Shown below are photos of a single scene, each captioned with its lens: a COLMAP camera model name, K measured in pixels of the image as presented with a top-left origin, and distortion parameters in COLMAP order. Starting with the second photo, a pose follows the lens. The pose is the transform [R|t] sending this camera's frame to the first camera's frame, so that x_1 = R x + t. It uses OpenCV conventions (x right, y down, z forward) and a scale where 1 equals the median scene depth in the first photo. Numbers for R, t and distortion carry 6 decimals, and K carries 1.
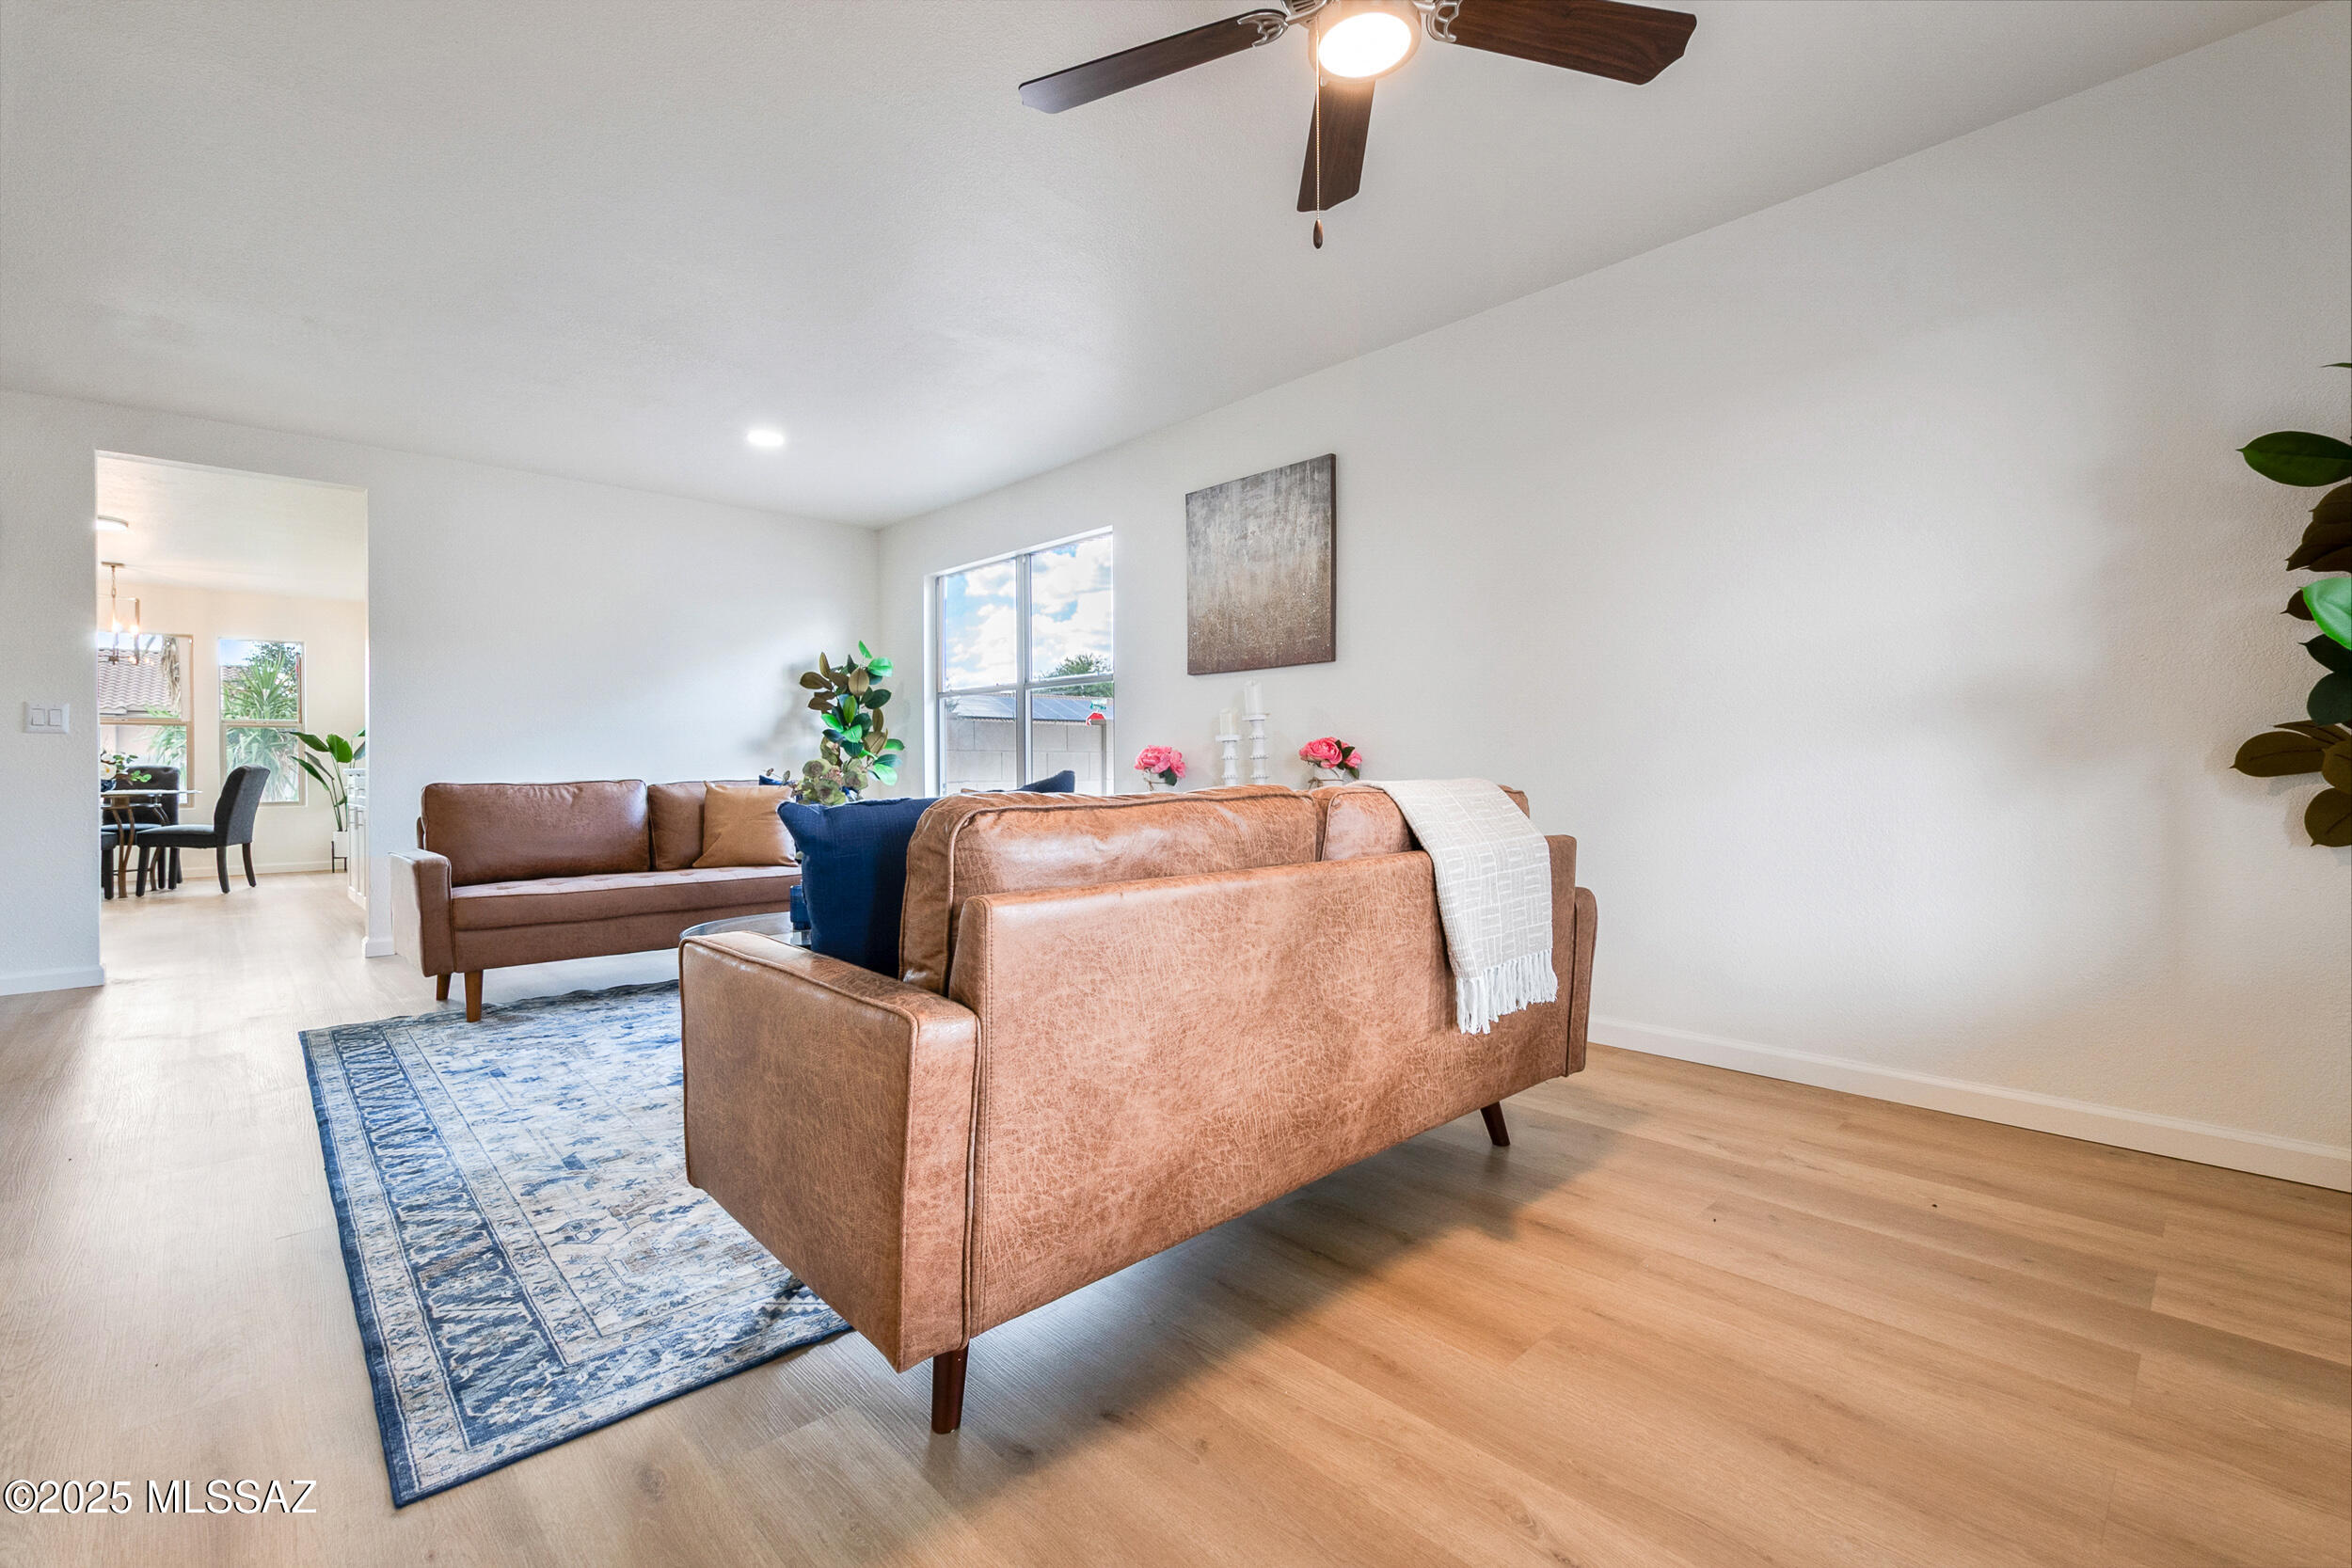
lens RADIAL K [[1035.7, 0, 1165.2], [0, 1035.7, 750.2], [0, 0, 1]] dist [0.008339, -0.000107]
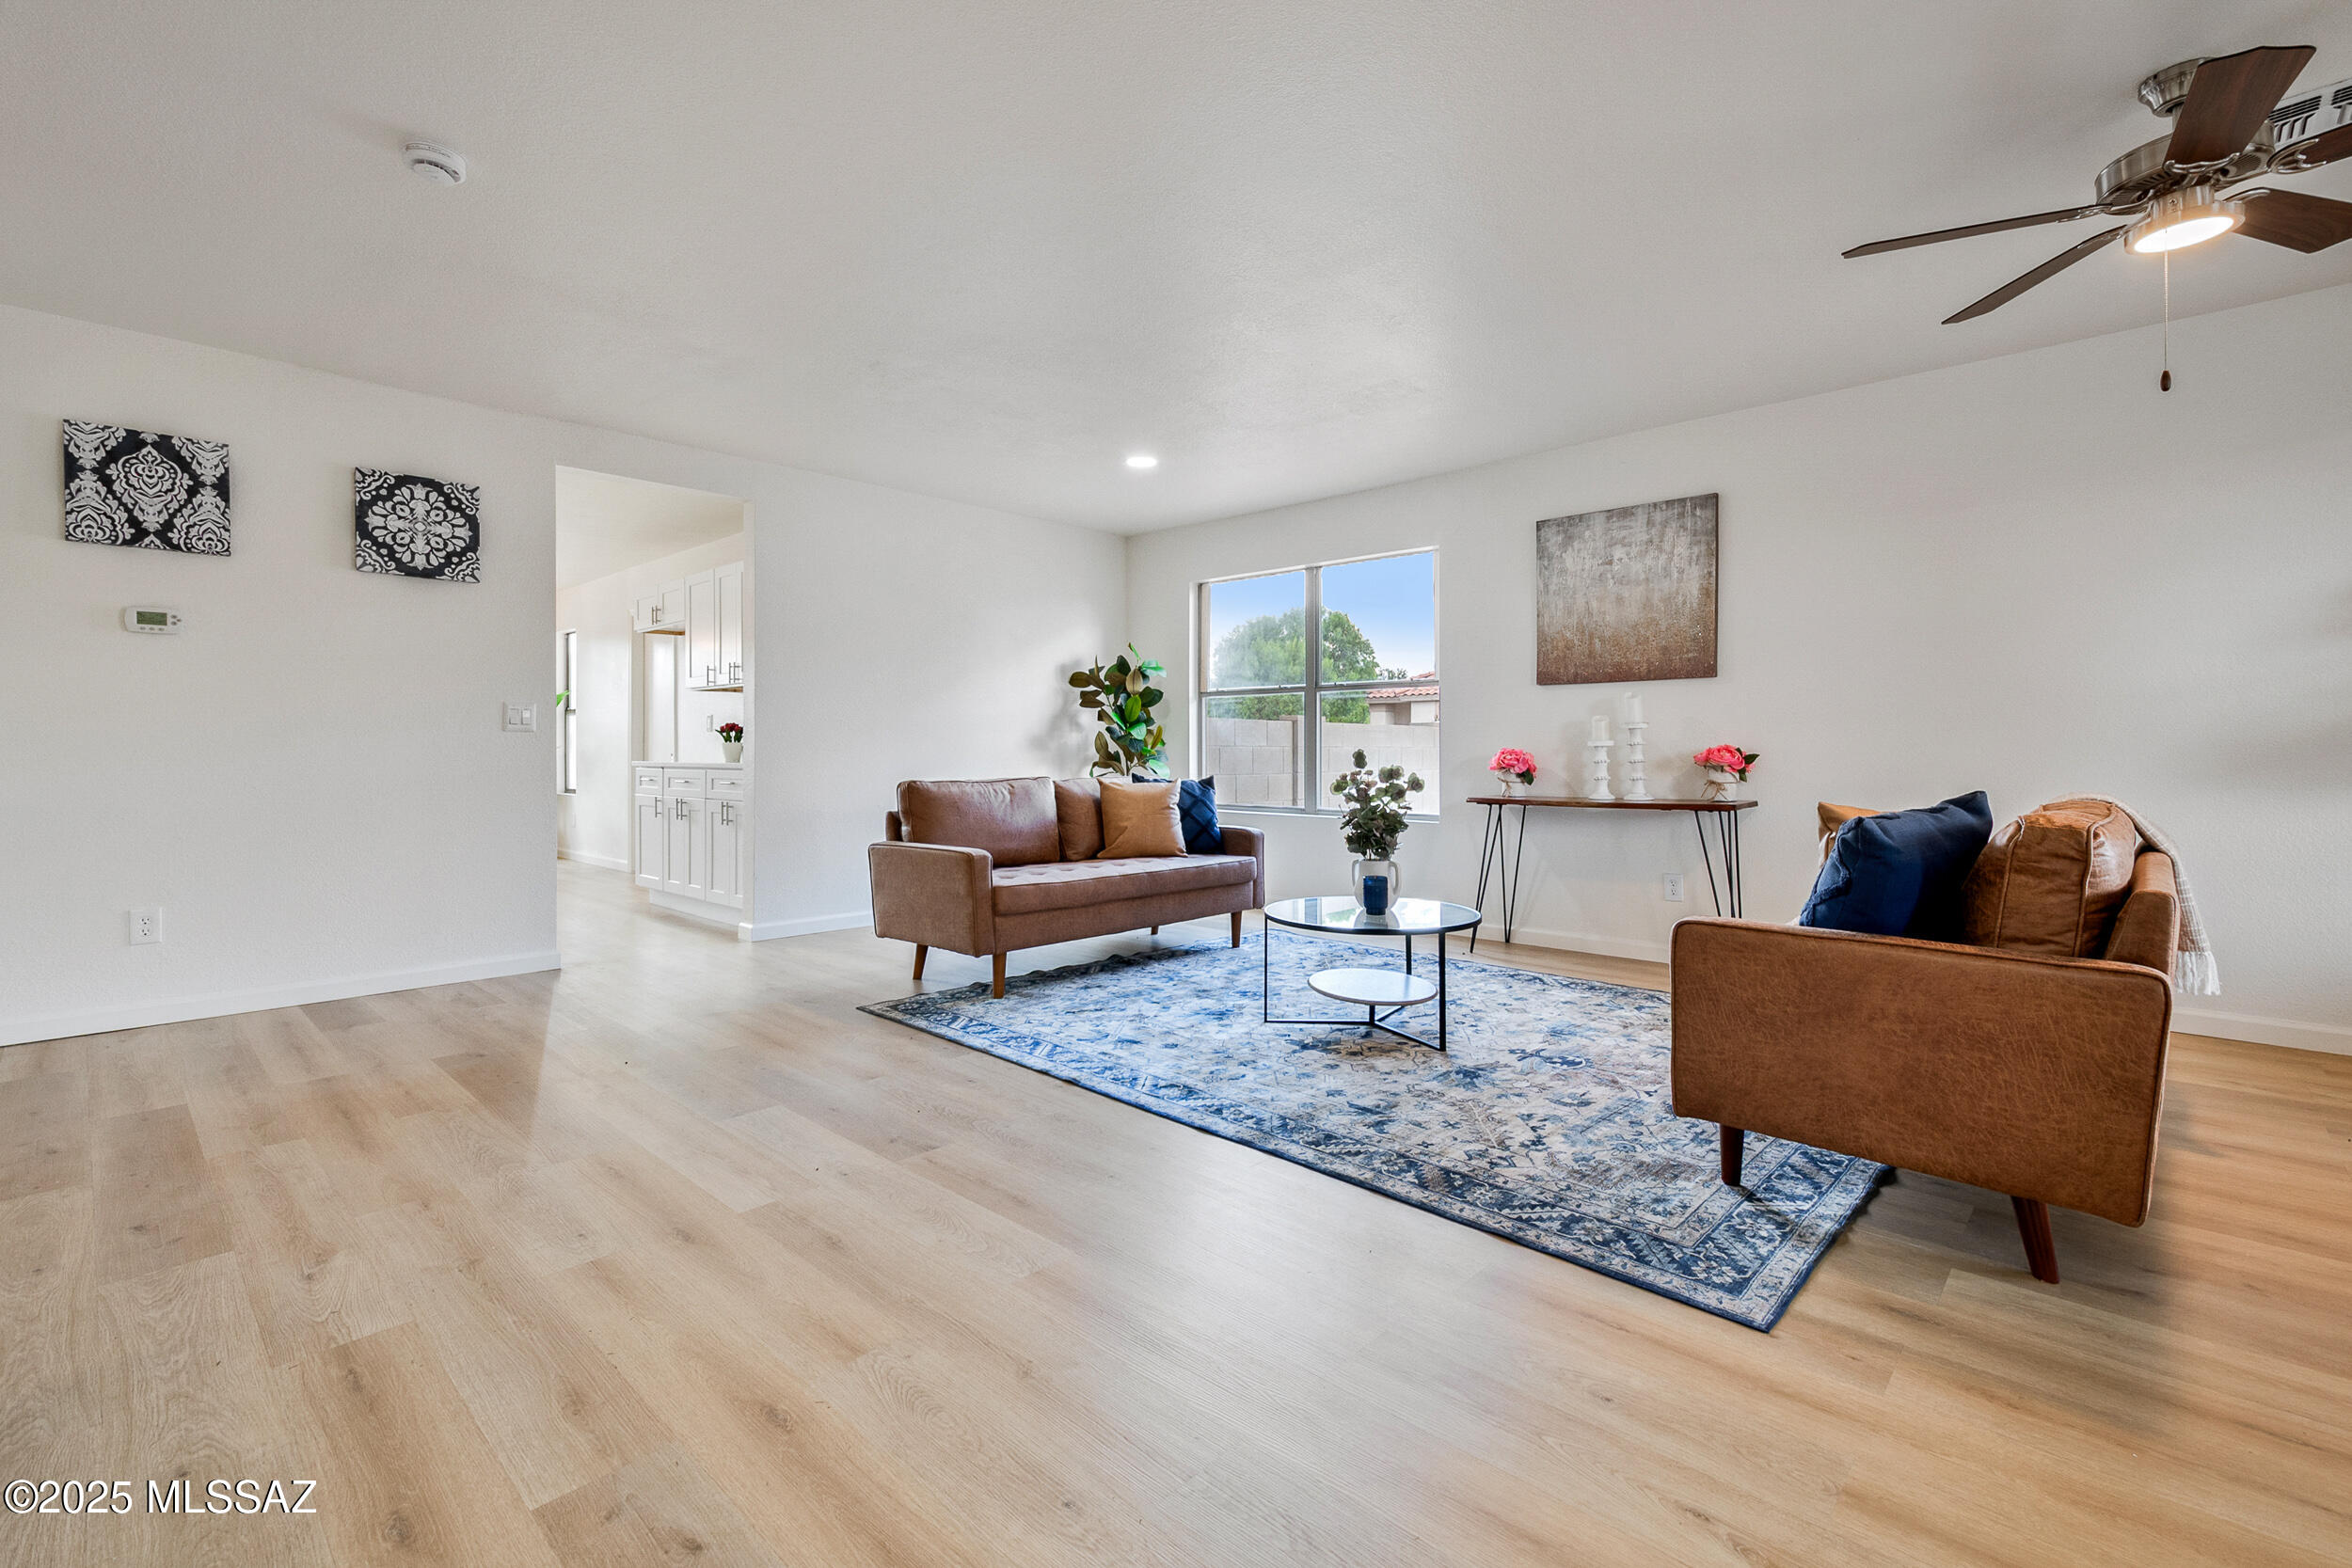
lens RADIAL K [[1035.7, 0, 1165.2], [0, 1035.7, 750.2], [0, 0, 1]] dist [0.008339, -0.000107]
pose [[0.998354, 0.006664, 0.056967, -0.527704], [-0.007468, 0.999875, 0.013915, -0.018439], [-0.056867, -0.014317, 0.998279, -0.102972]]
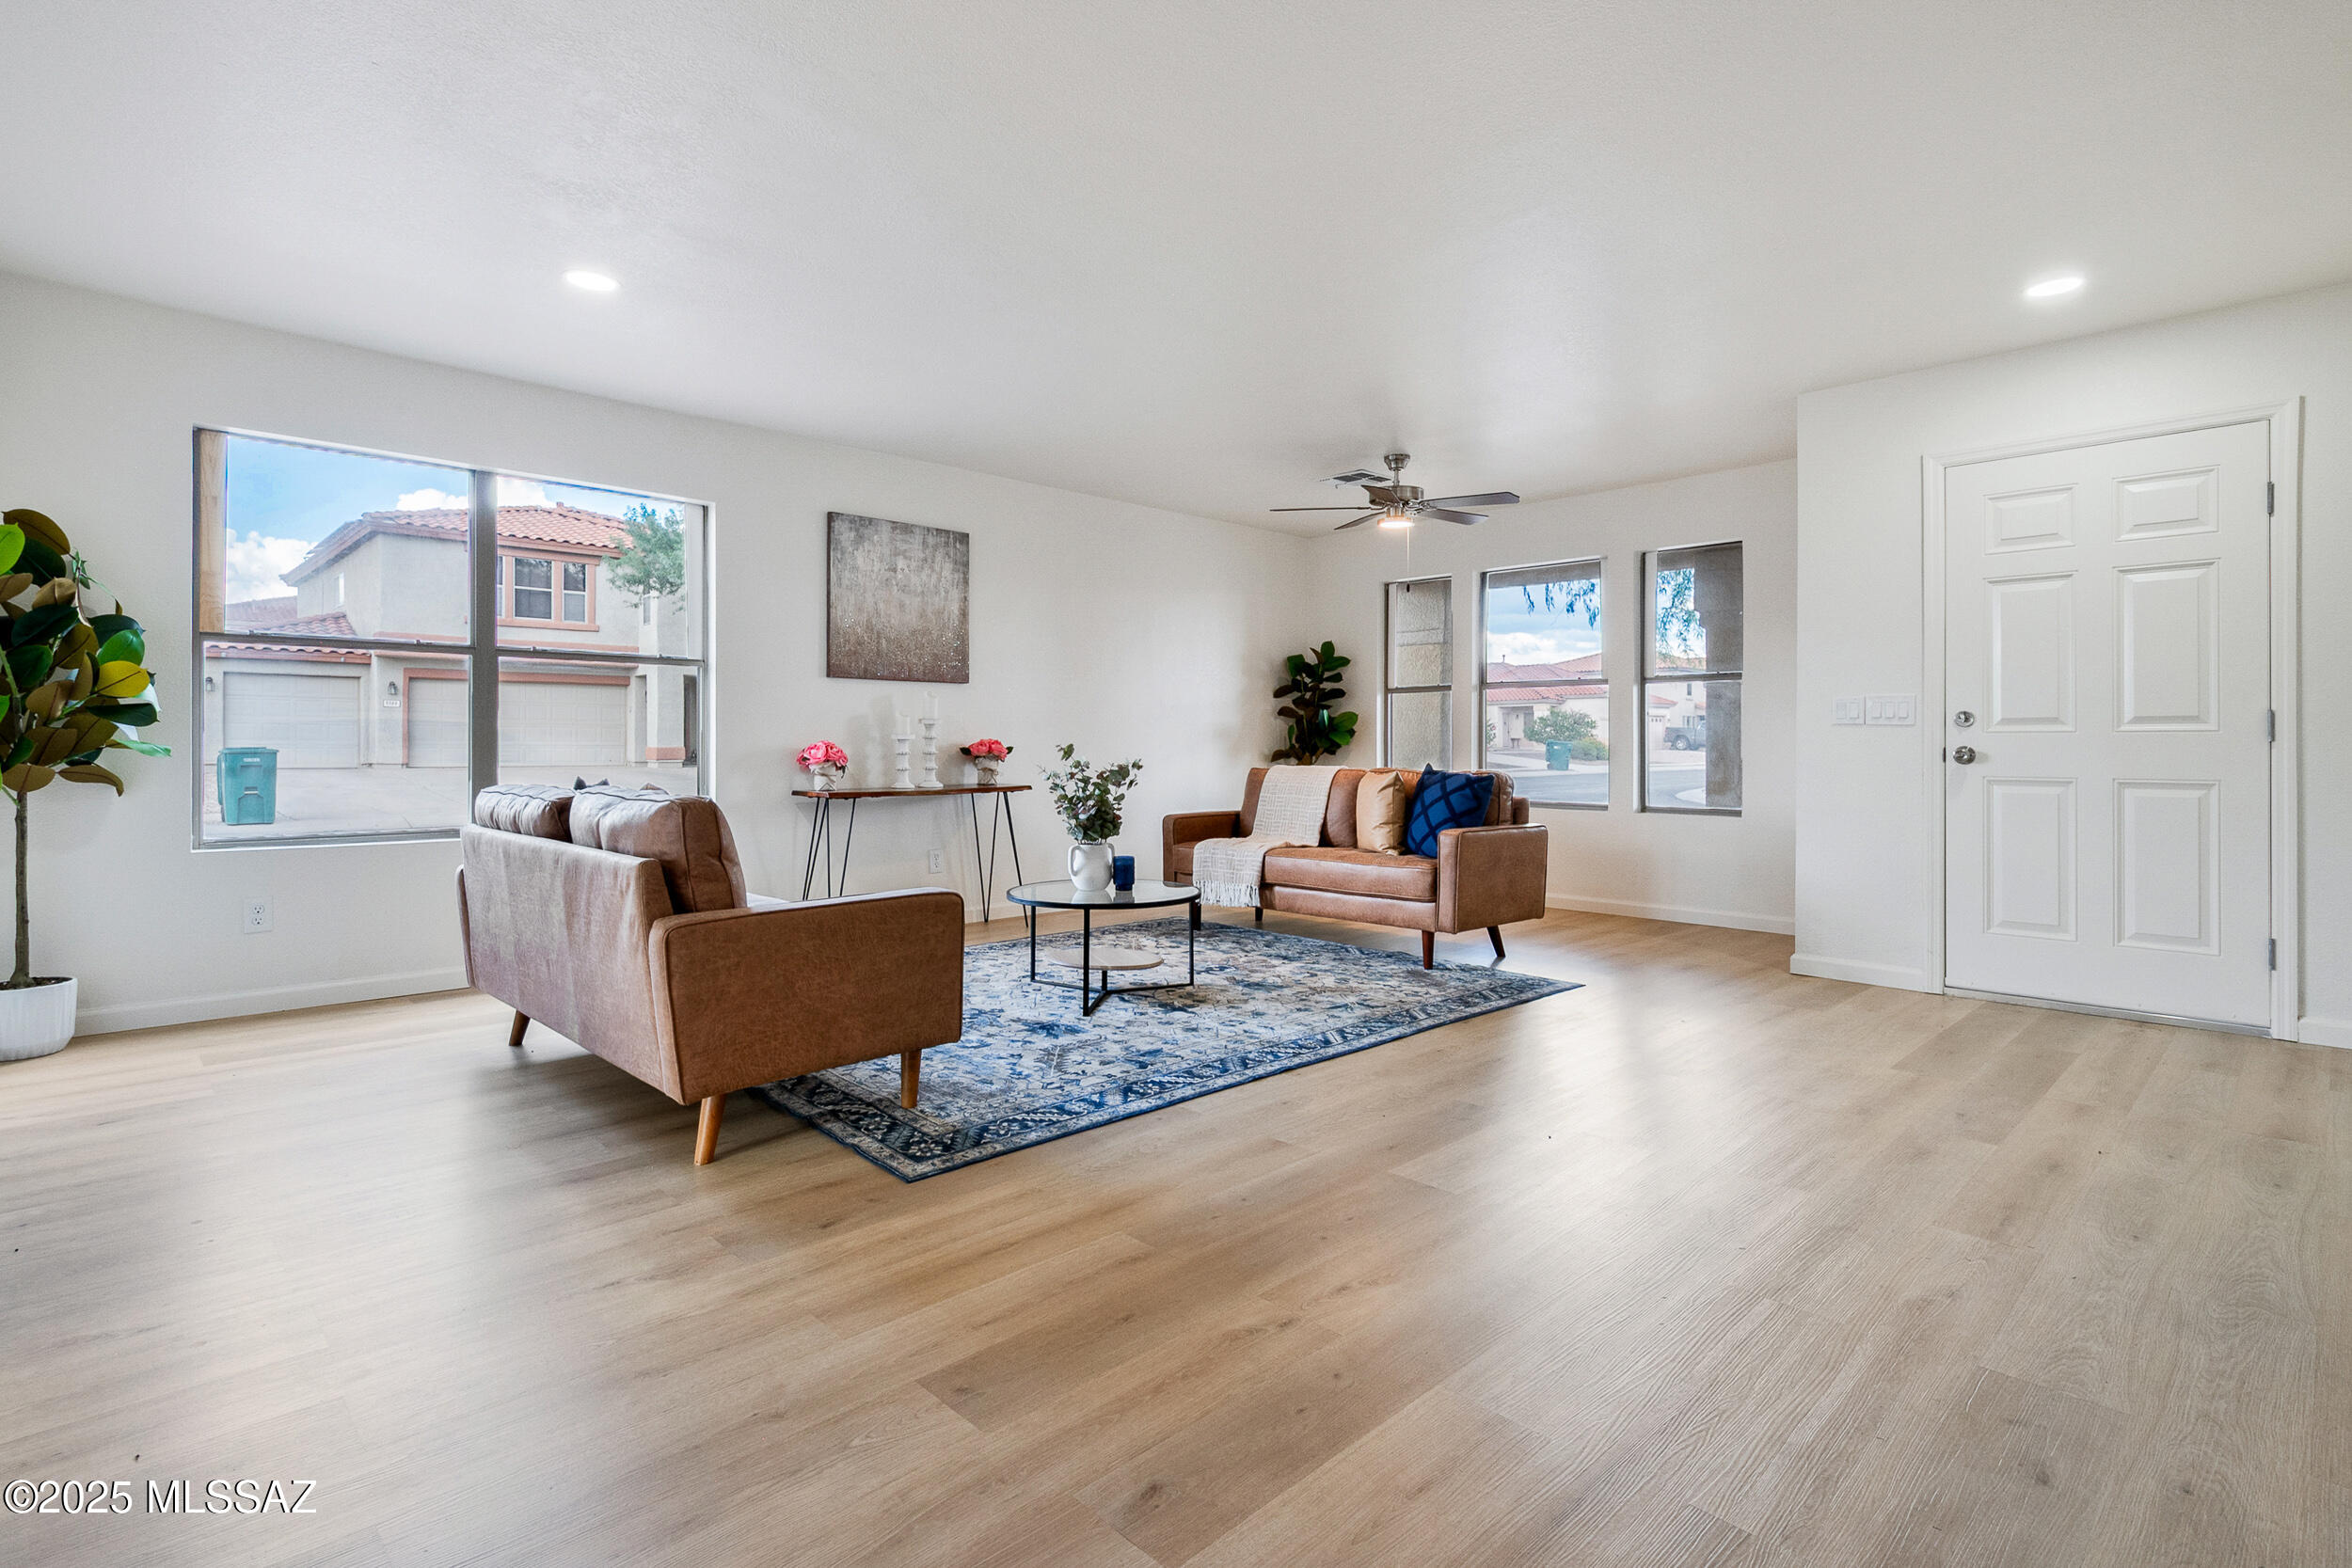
lens RADIAL K [[1134.6, 0, 1170.3], [0, 1134.6, 743.0], [0, 0, 1]] dist [-0.000578, -0.000442]
pose [[-0.016033, 0.008986, 0.999831, -1.427762], [-0.019118, 0.999774, -0.009292, 0.002281], [-0.999689, -0.019264, -0.015858, 0.791299]]
